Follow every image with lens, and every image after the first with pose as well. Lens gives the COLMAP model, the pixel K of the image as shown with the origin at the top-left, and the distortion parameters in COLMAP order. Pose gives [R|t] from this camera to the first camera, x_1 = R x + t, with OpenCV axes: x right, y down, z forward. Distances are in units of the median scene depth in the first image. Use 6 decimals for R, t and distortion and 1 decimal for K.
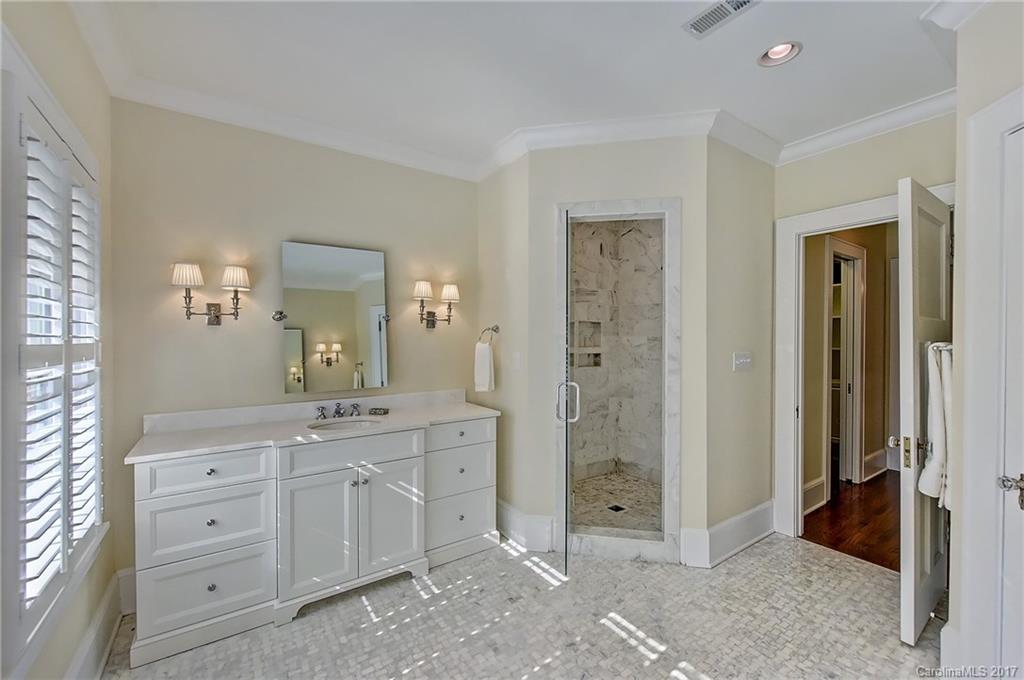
lens RADIAL K [[420.2, 0, 510.8], [0, 420.2, 340.8], [0, 0, 1]] dist [0.002400, 0.000098]
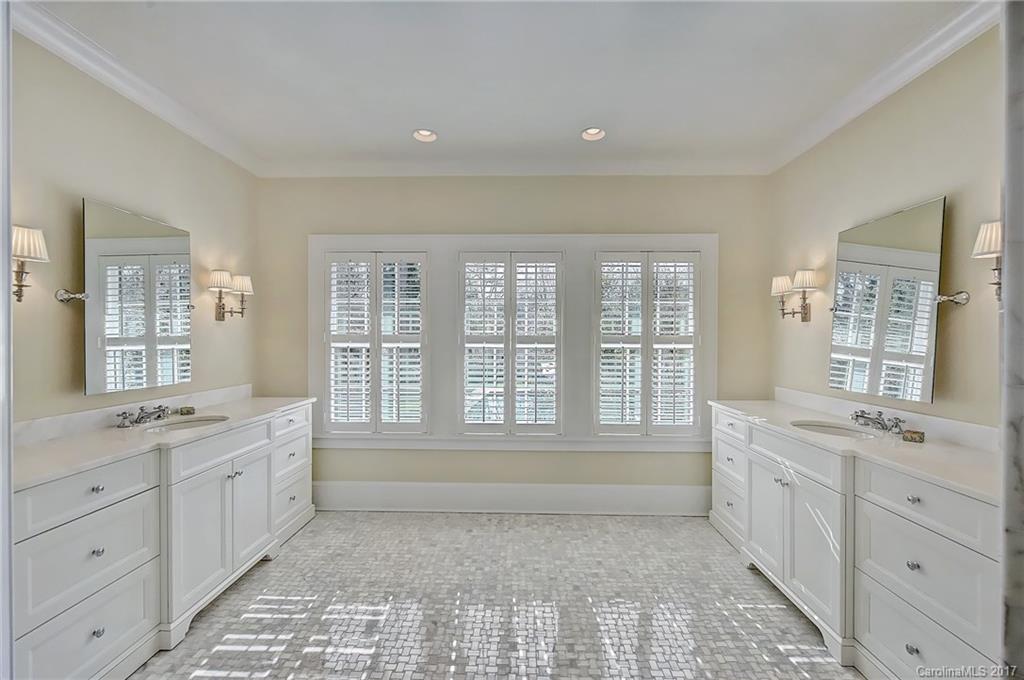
lens RADIAL K [[393.8, 0, 511.2], [0, 393.8, 340.2], [0, 0, 1]] dist [-0.007924, -0.000180]
pose [[-0.584542, 0.002401, -0.811360, 0.705913], [-0.007236, 0.999940, 0.008173, 0.013365], [0.811331, 0.010648, -0.584490, 1.003576]]
